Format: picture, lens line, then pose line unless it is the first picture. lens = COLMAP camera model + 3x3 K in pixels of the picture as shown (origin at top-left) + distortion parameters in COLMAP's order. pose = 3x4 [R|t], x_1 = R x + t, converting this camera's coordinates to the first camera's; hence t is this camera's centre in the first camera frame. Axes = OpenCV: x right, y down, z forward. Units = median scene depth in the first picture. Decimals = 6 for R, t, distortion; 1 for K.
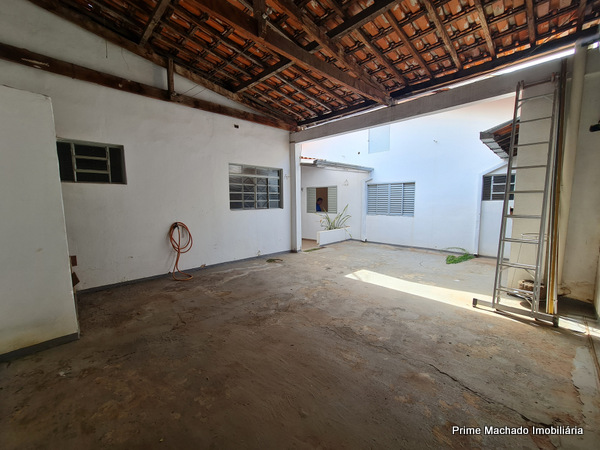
lens RADIAL K [[245.3, 0, 300.3], [0, 245.3, 223.0], [0, 0, 1]] dist [-0.006310, 0.001118]
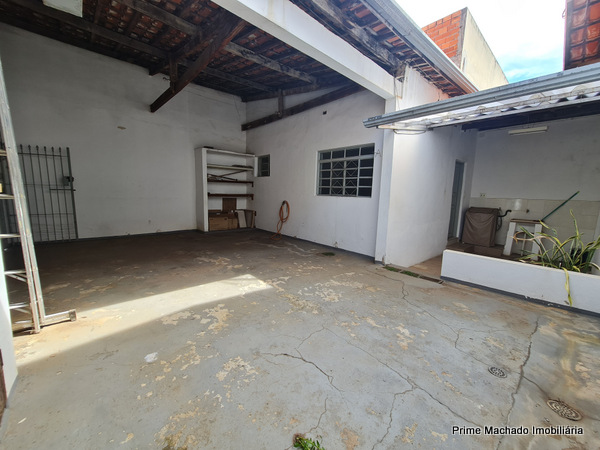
lens RADIAL K [[245.3, 0, 299.2], [0, 245.3, 224.6], [0, 0, 1]] dist [-0.006310, 0.001118]
pose [[-0.056230, 0.139656, -0.988602, 0.905045], [-0.120384, 0.981996, 0.145570, -0.083033], [0.991134, 0.127197, -0.038406, 1.104435]]
